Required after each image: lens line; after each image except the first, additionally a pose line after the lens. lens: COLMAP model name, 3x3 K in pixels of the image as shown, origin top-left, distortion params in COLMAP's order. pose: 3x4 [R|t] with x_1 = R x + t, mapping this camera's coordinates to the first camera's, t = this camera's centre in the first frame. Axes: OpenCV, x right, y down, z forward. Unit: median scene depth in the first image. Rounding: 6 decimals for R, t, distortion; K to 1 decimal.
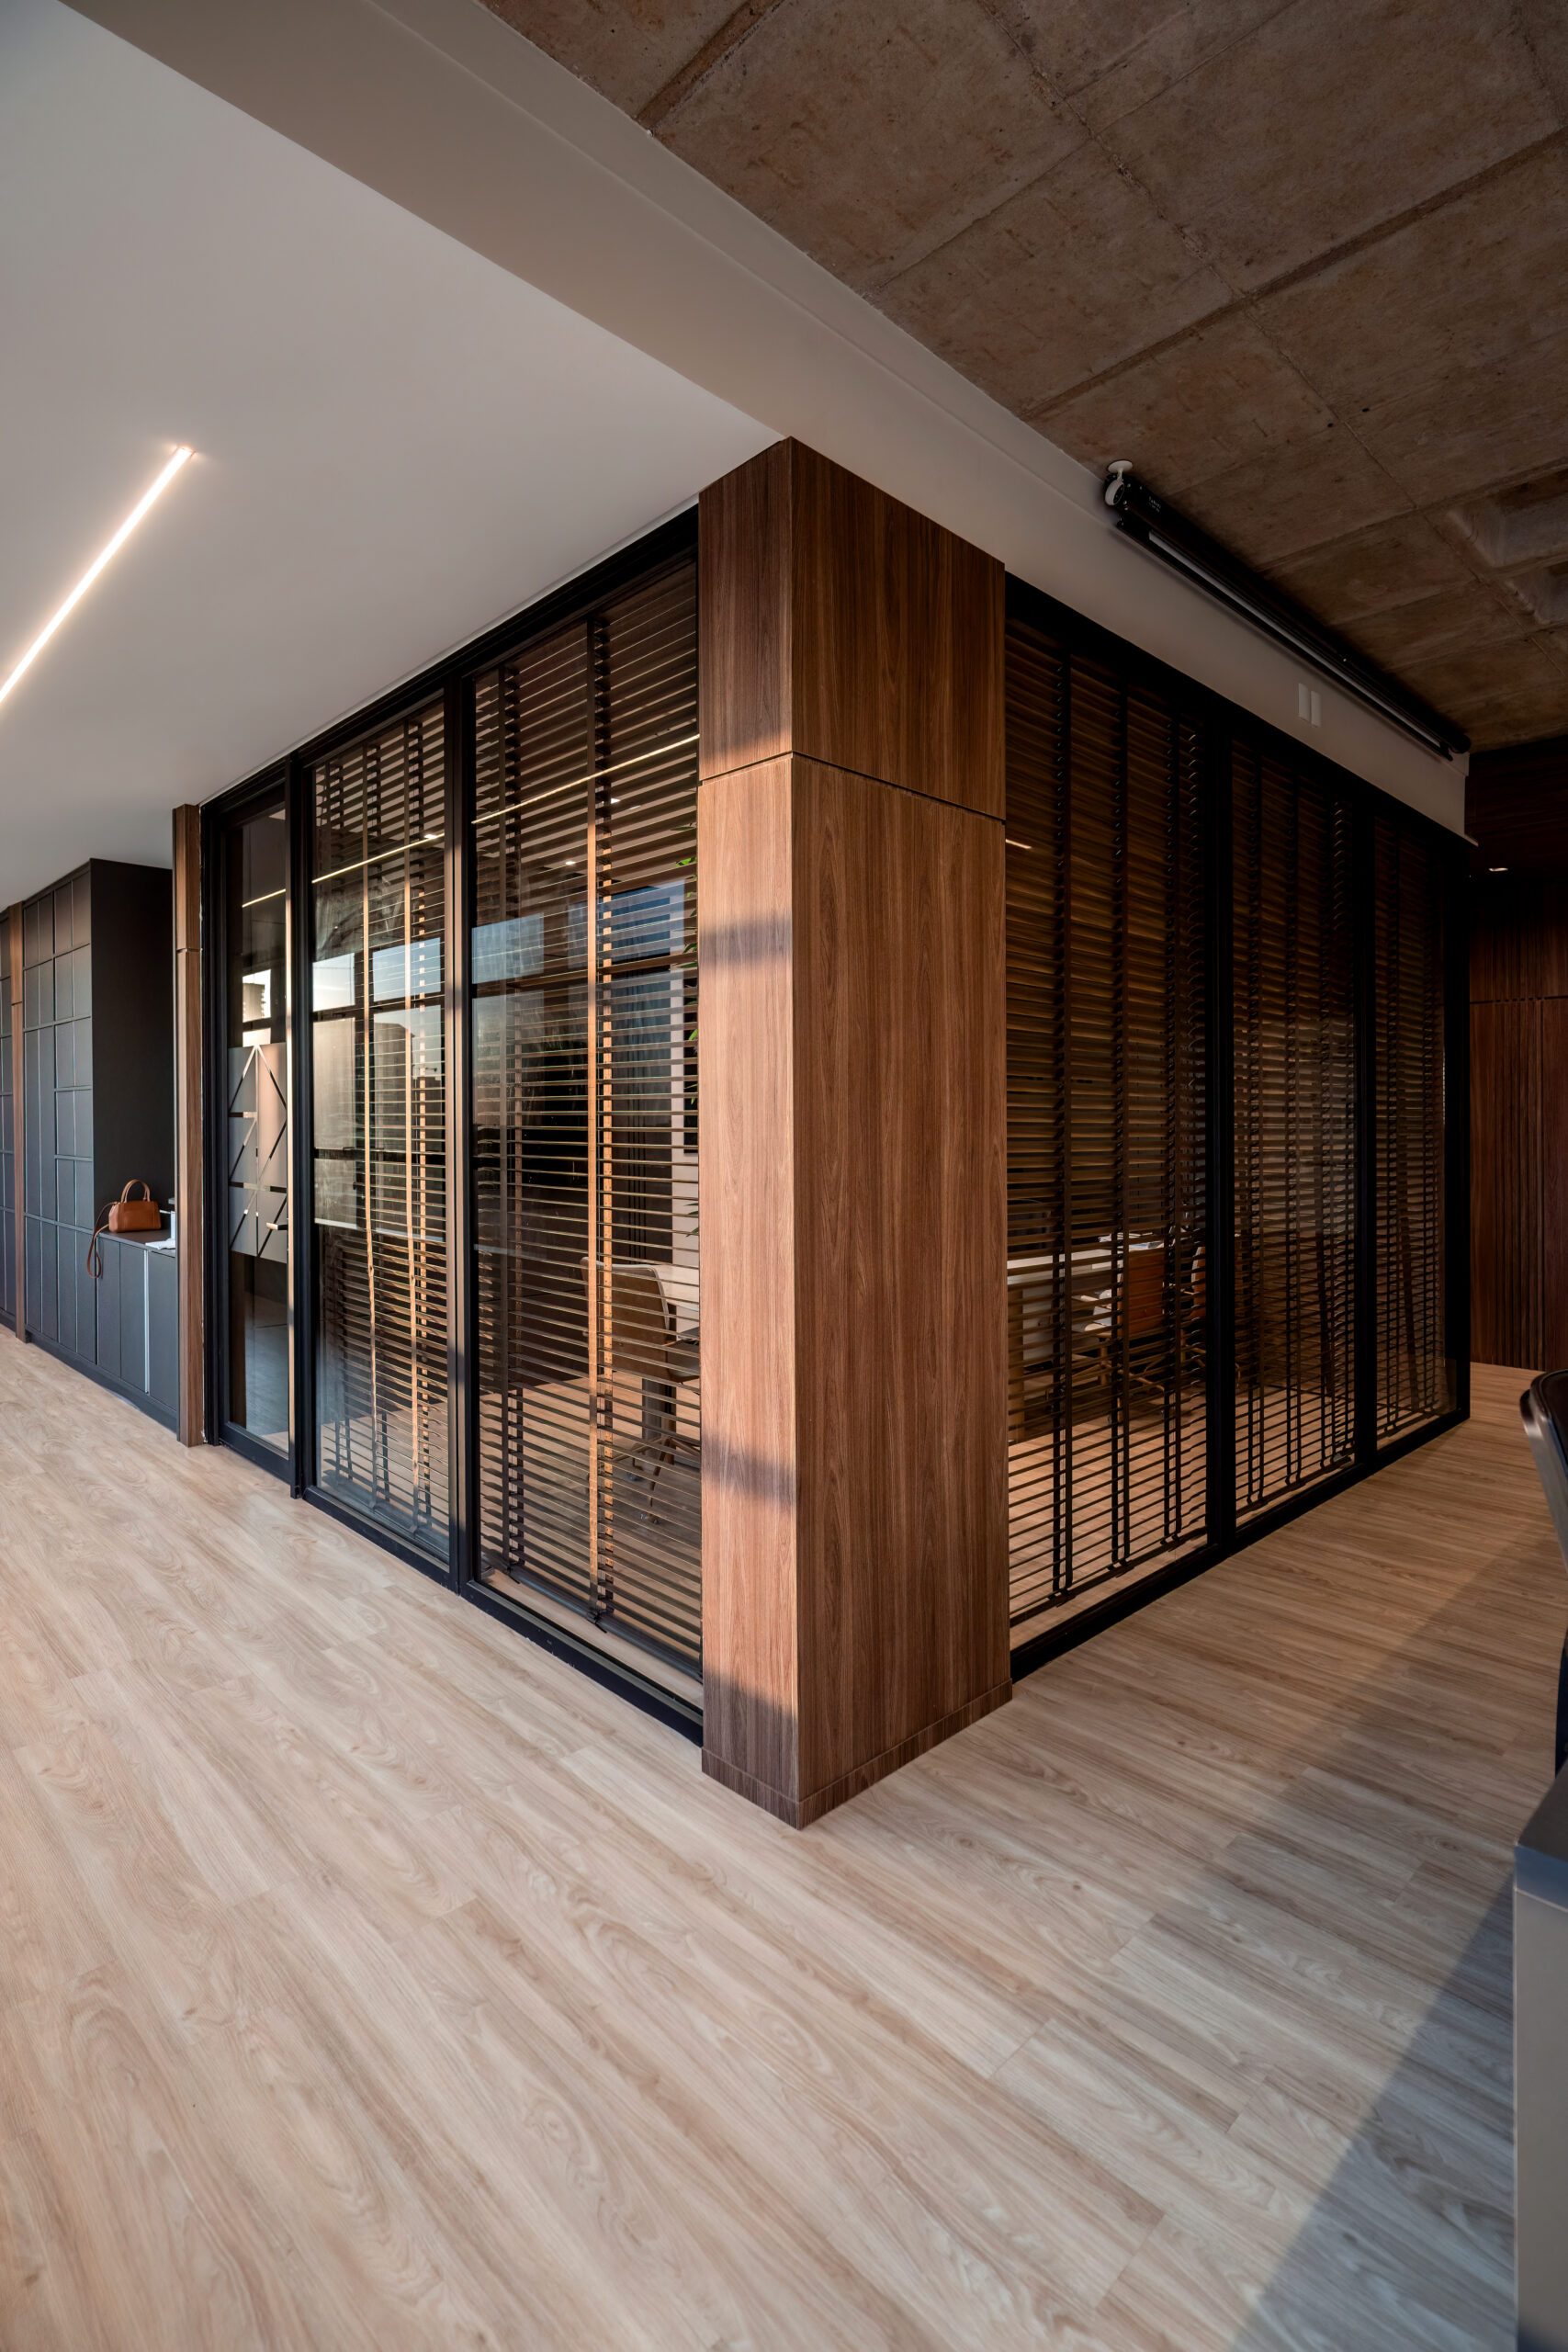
lens RADIAL K [[1117.3, 0, 784.0], [0, 1117.3, 1176.0], [0, 0, 1]] dist [0.001405, -0.000336]
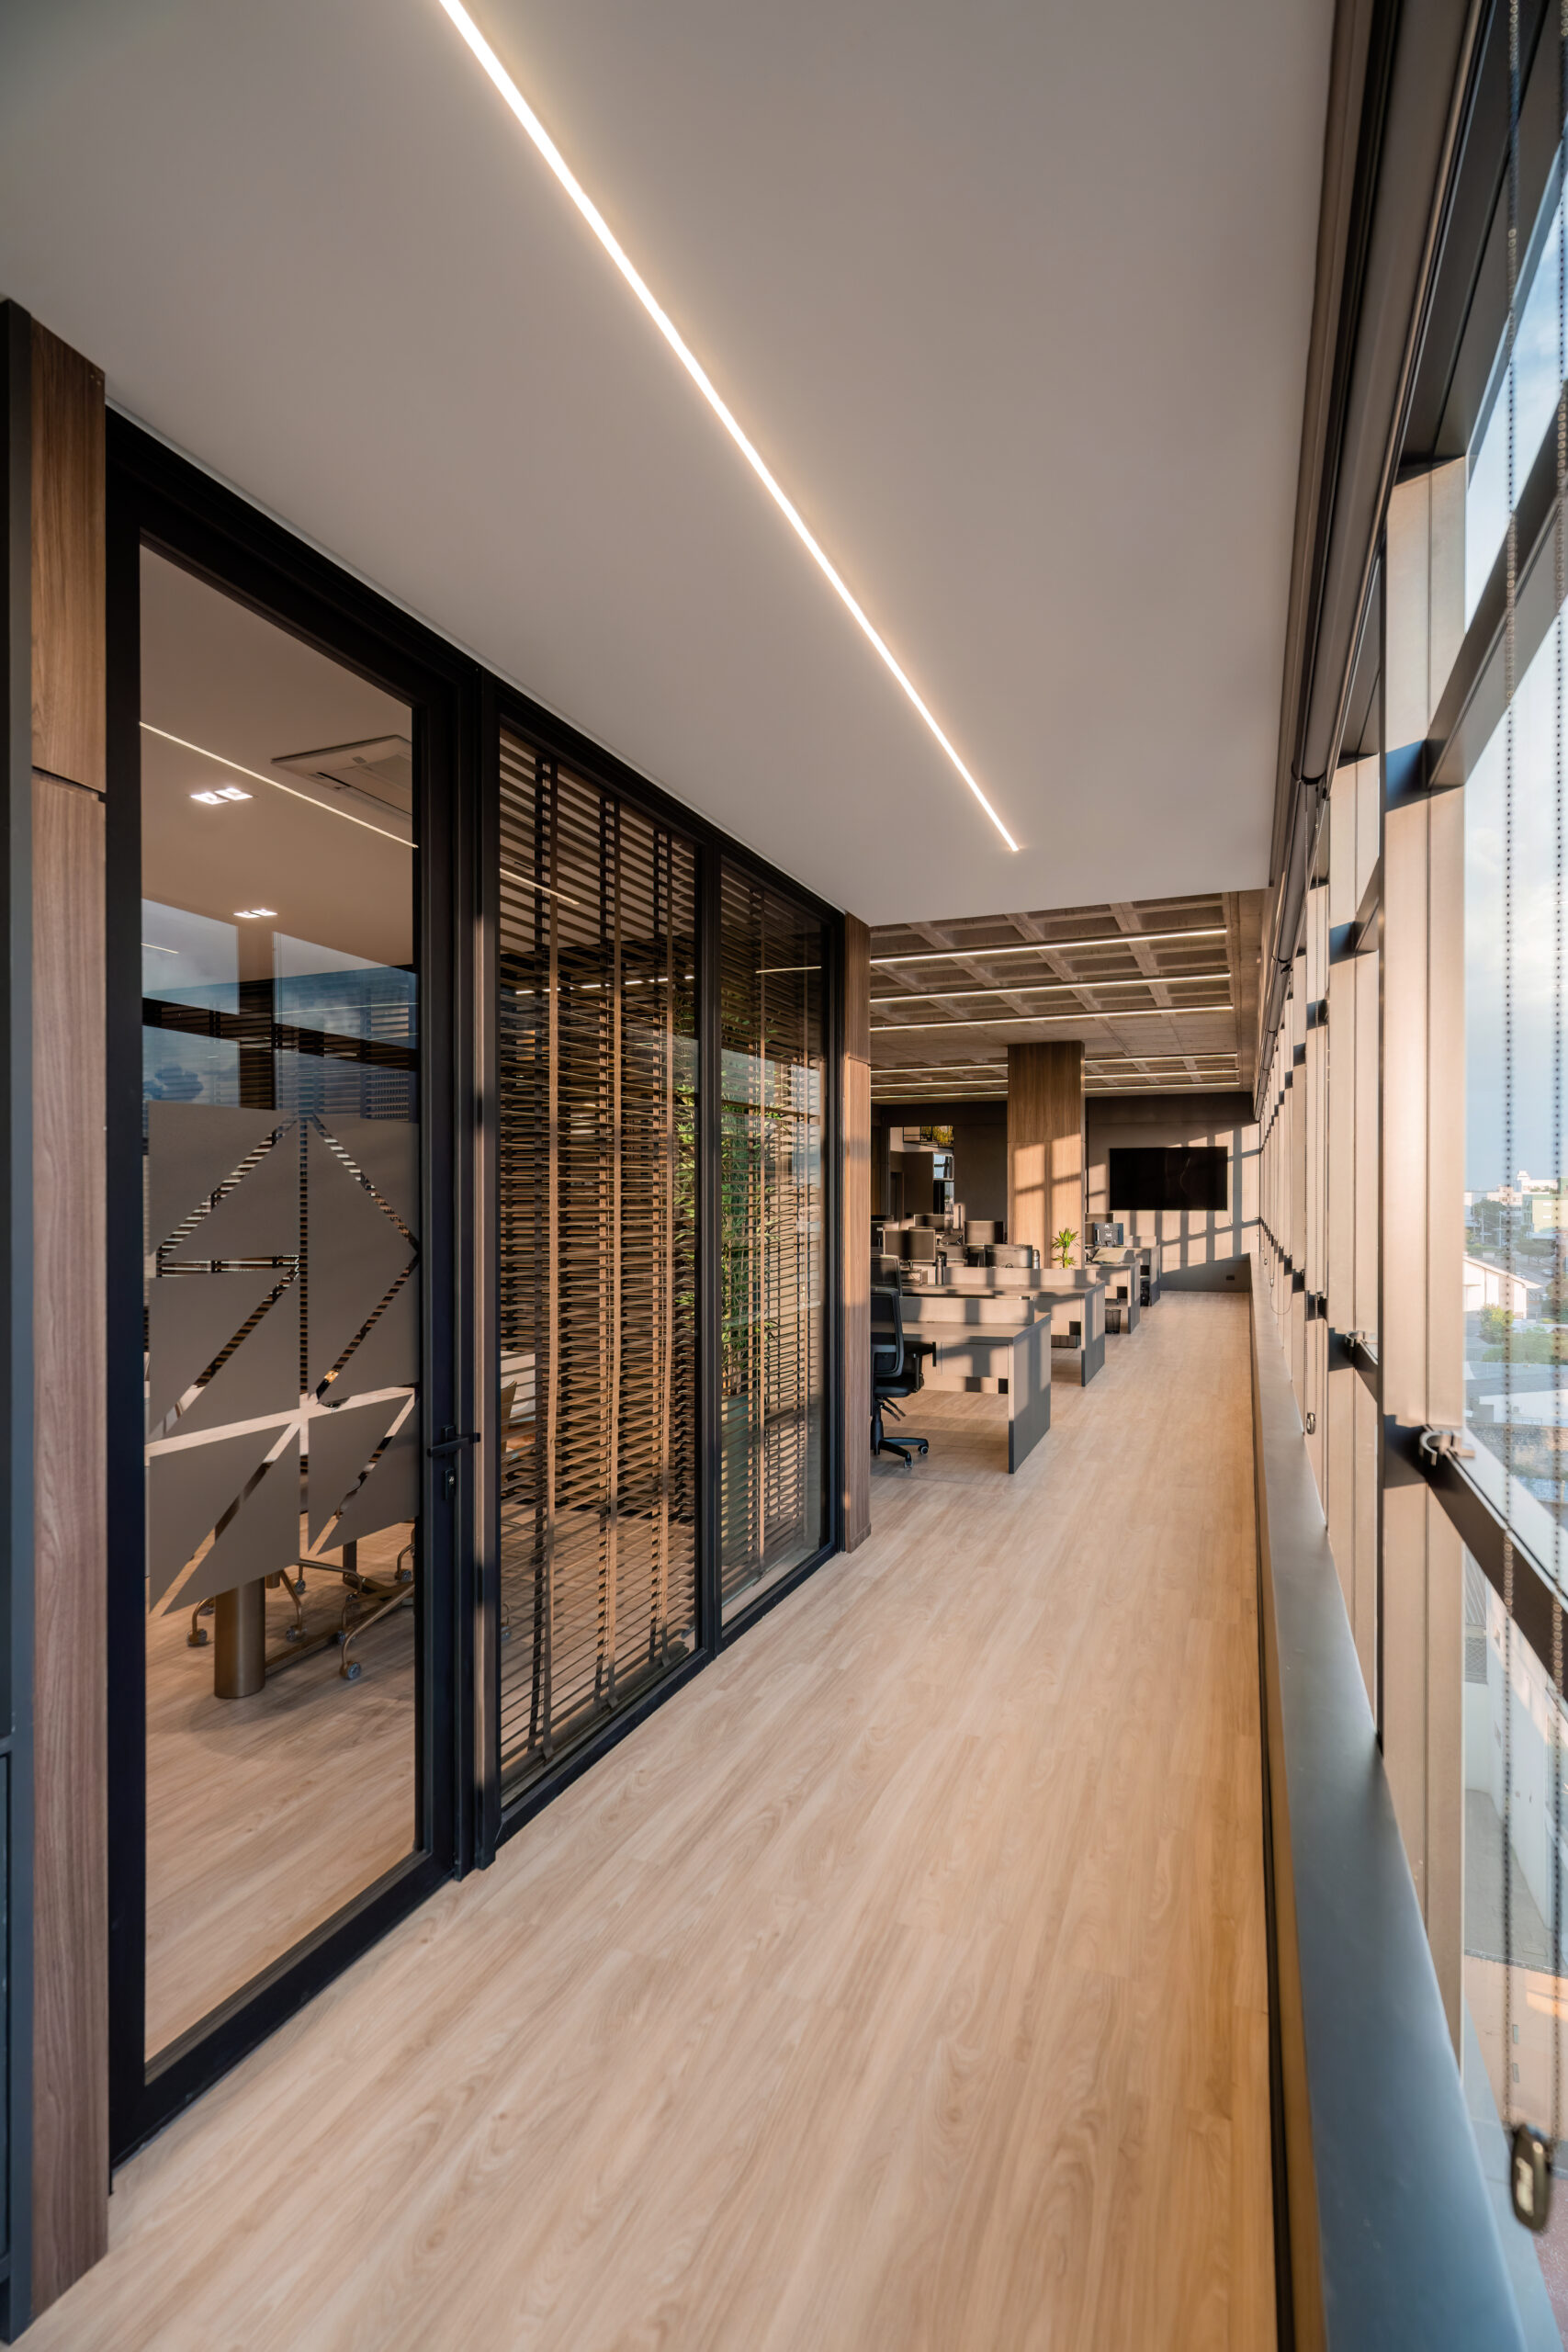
lens RADIAL K [[1117.3, 0, 784.0], [0, 1117.3, 1176.0], [0, 0, 1]] dist [0.001405, -0.000336]
pose [[-0.386479, 0.001080, 0.922297, -1.798321], [0.040337, 0.999062, 0.015733, -0.172784], [-0.921416, 0.043284, -0.386160, 1.777193]]
